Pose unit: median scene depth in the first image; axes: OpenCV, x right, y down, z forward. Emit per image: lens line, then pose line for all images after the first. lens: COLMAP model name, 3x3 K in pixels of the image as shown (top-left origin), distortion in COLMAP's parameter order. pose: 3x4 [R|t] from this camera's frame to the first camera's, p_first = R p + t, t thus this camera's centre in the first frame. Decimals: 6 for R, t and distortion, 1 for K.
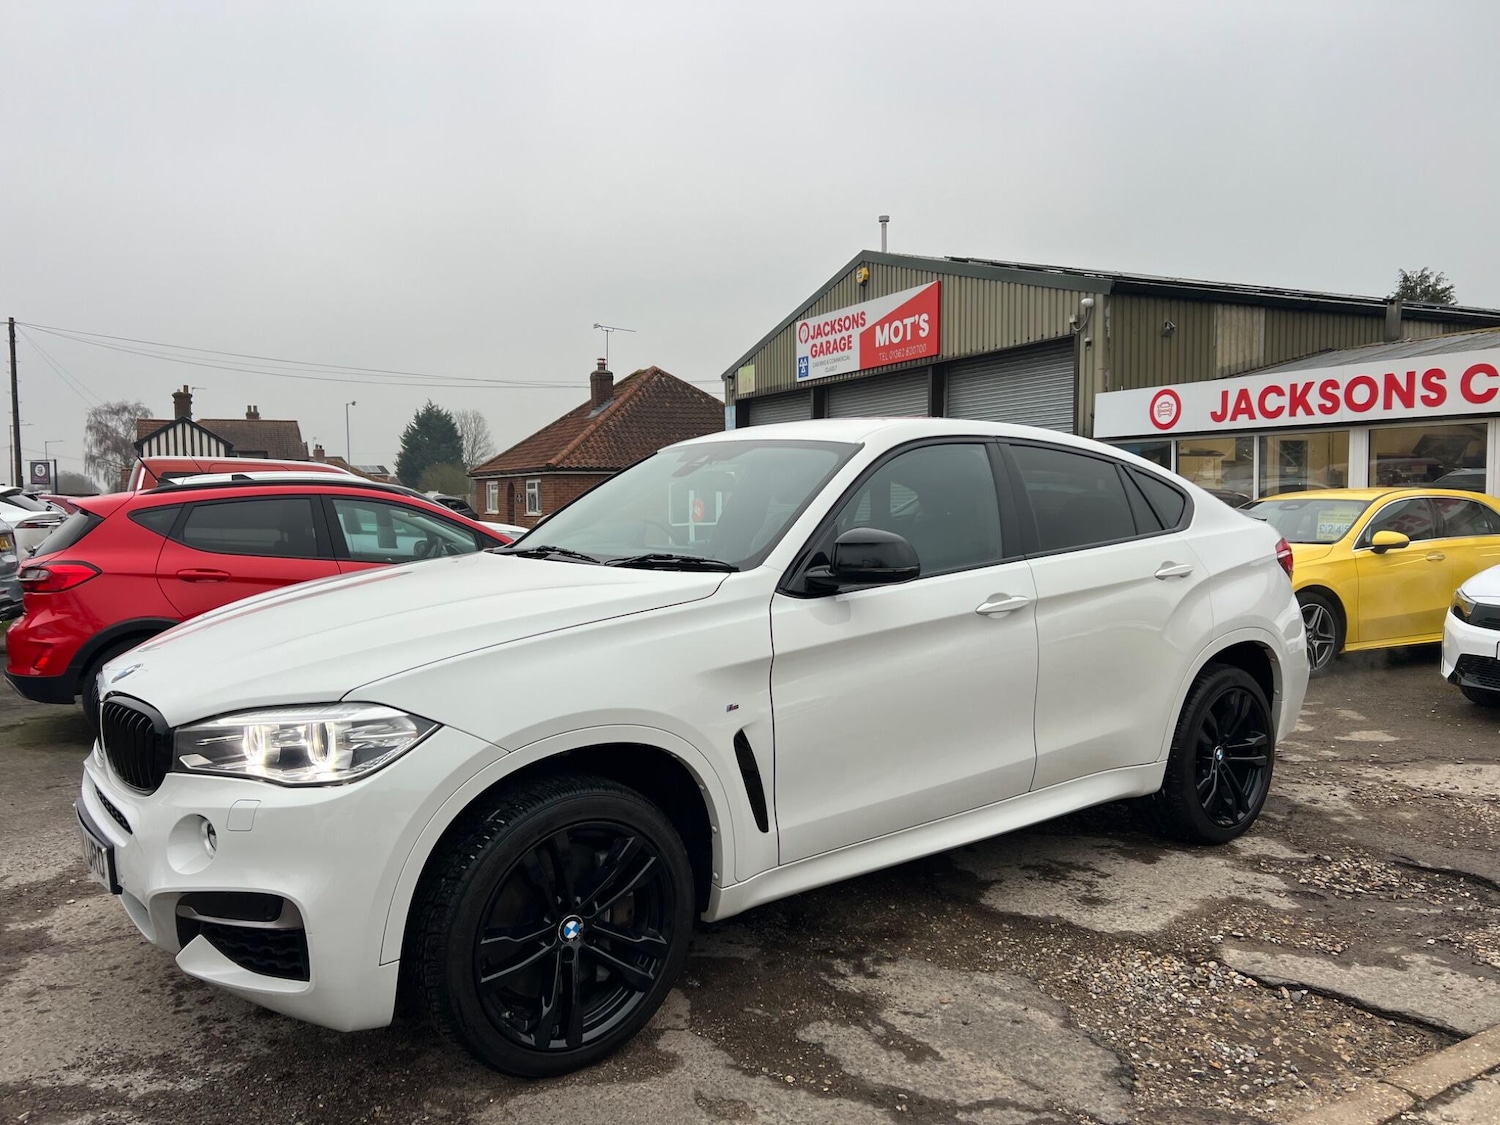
lens RADIAL K [[1127.2, 0, 739.4], [0, 1127.2, 560.8], [0, 0, 1]] dist [0.061055, -0.066272]
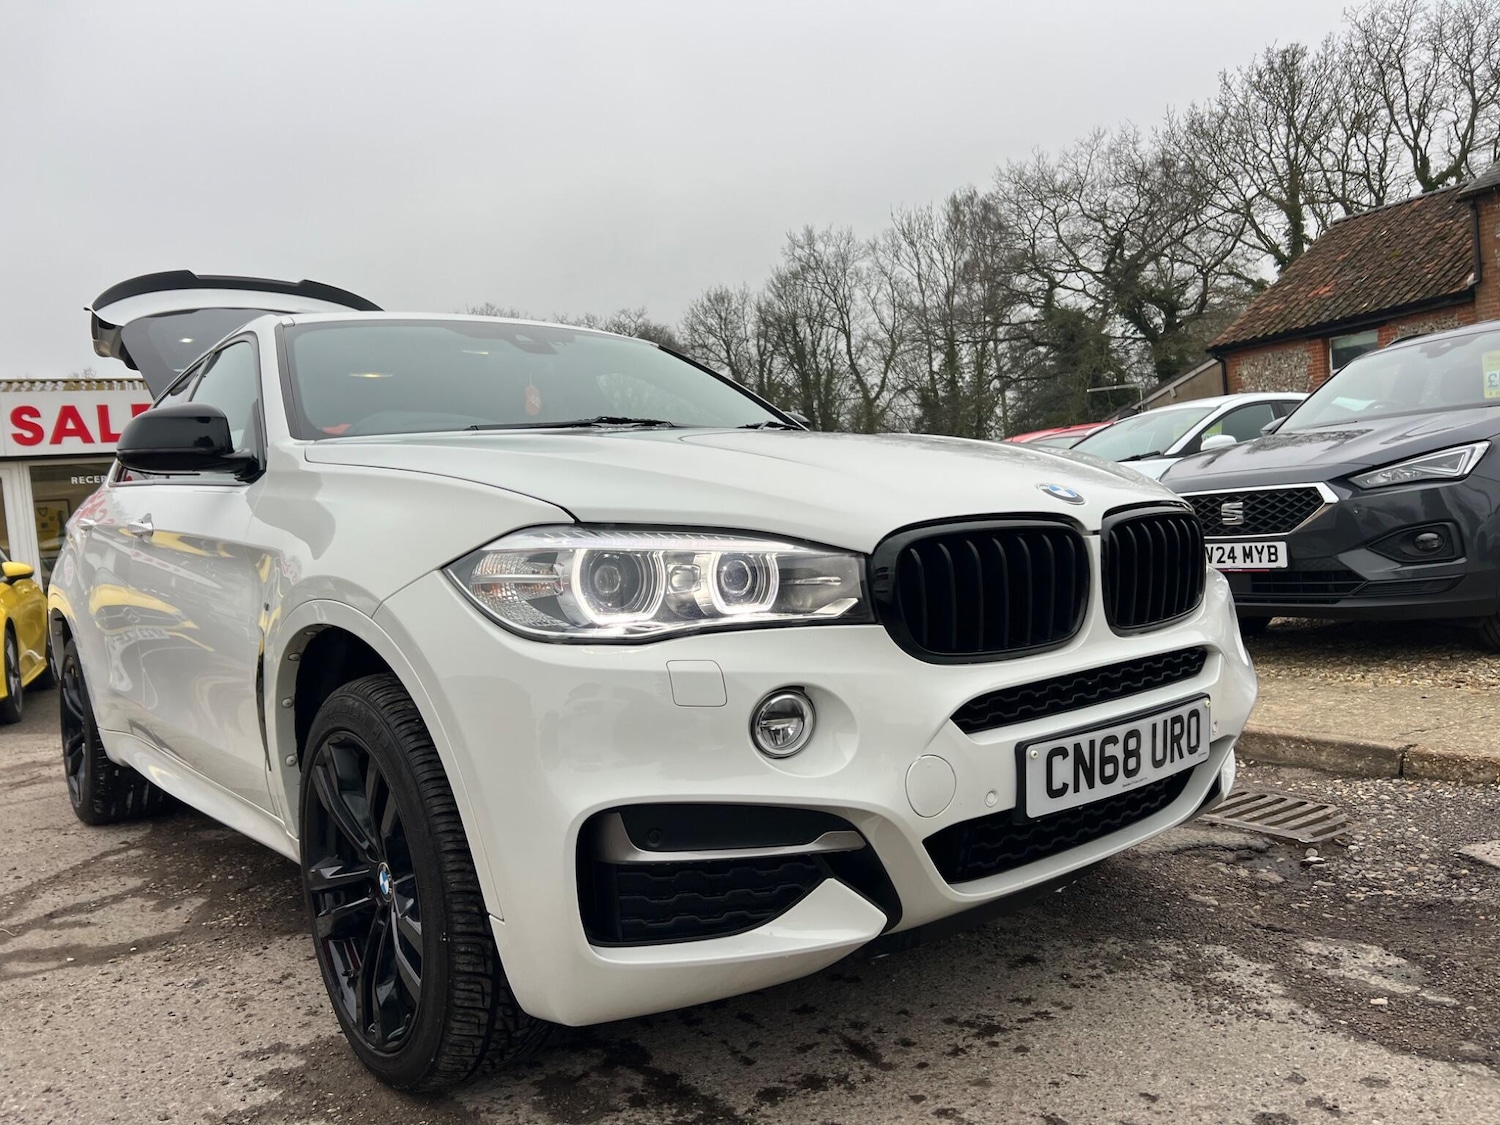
lens RADIAL K [[1127.2, 0, 756.9], [0, 1127.2, 569.4], [0, 0, 1]] dist [0.061055, -0.066272]
pose [[-0.031044, -0.034323, 0.998929, -0.811582], [0.141176, 0.989240, 0.038377, 0.063264], [-0.989498, 0.142216, -0.025865, 0.822515]]
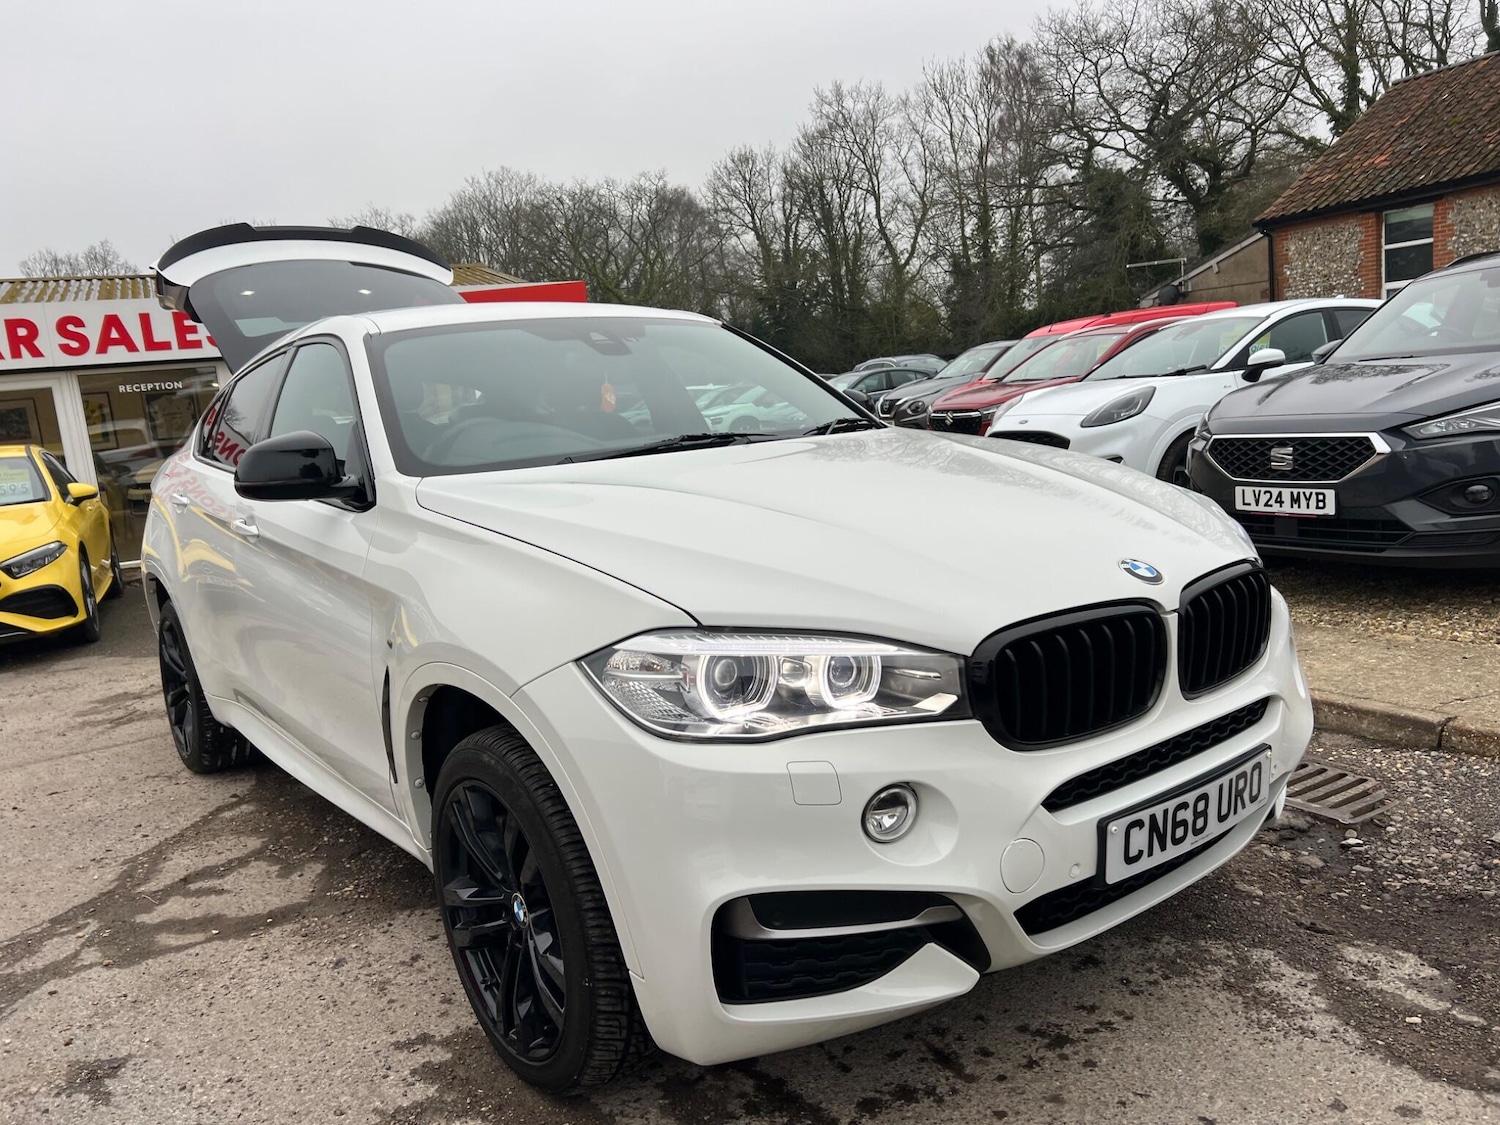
lens RADIAL K [[1127.2, 0, 751.7], [0, 1127.2, 568.1], [0, 0, 1]] dist [0.061055, -0.066272]
pose [[-0.005665, -0.150080, 0.988658, -0.838771], [0.148777, 0.977544, 0.149245, -0.028571], [-0.988855, 0.147935, 0.016791, 0.841556]]
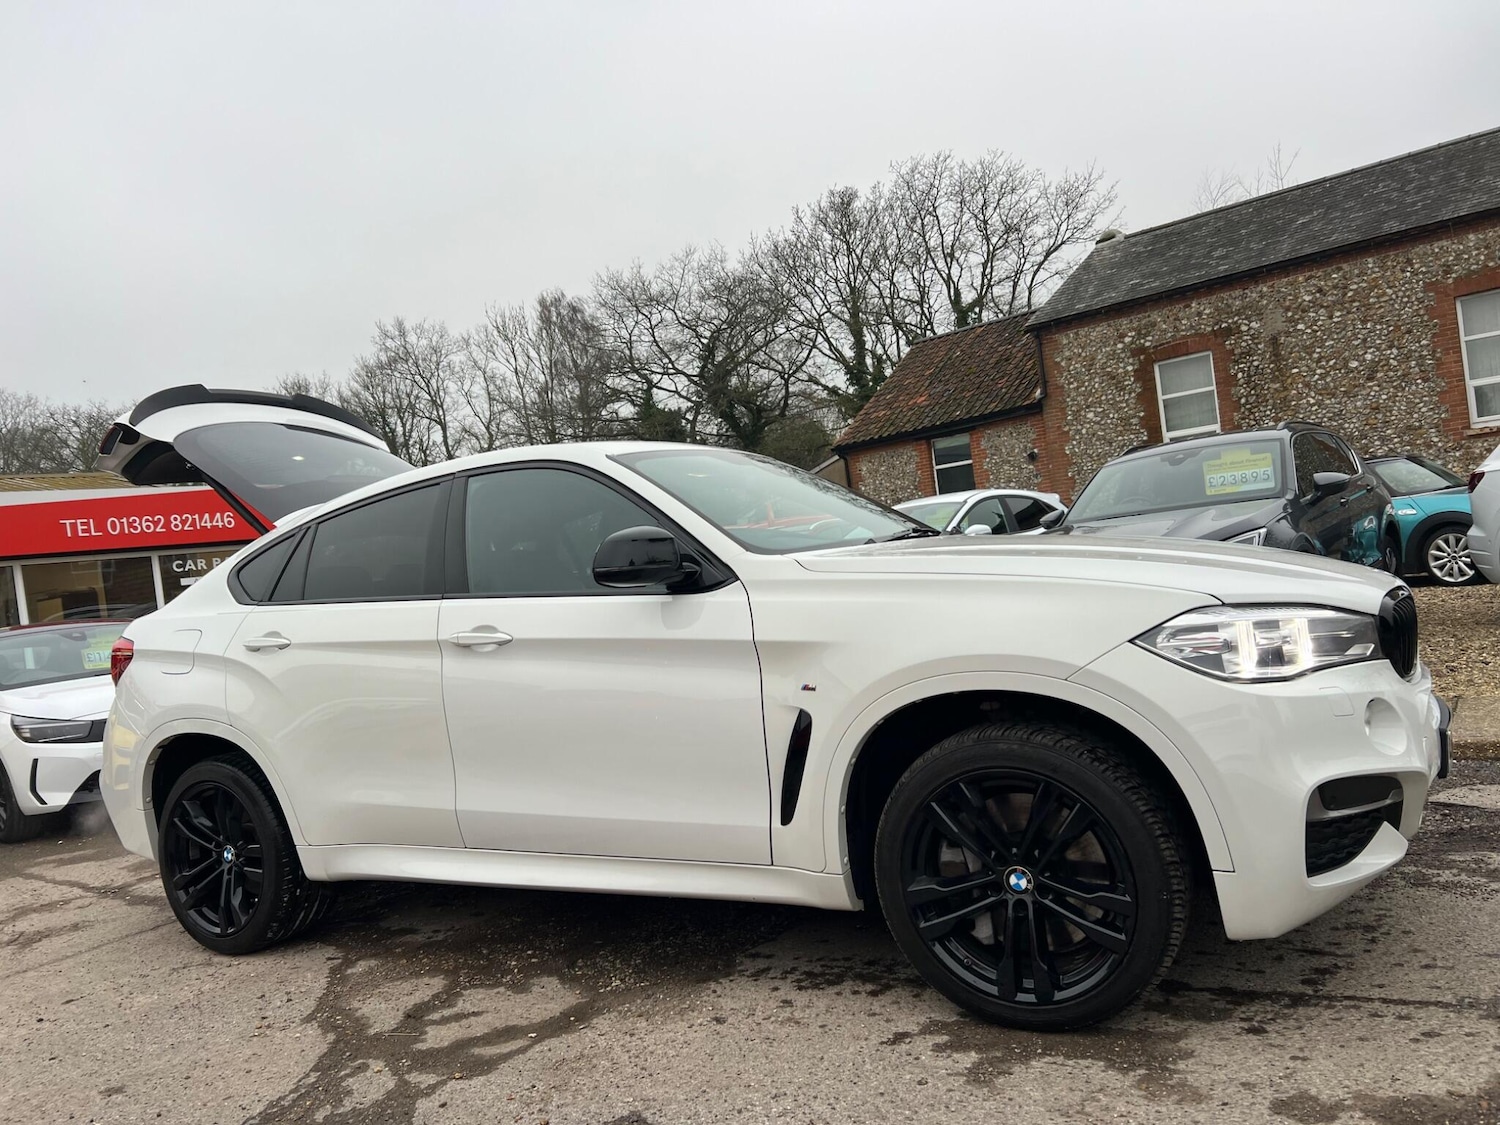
lens RADIAL K [[1127.2, 0, 735.7], [0, 1127.2, 574.3], [0, 0, 1]] dist [0.061055, -0.066272]
pose [[-0.381521, 0.047684, 0.923130, -0.869400], [0.181218, 0.983147, 0.024112, -0.021364], [-0.906423, 0.176486, -0.383732, 1.323627]]
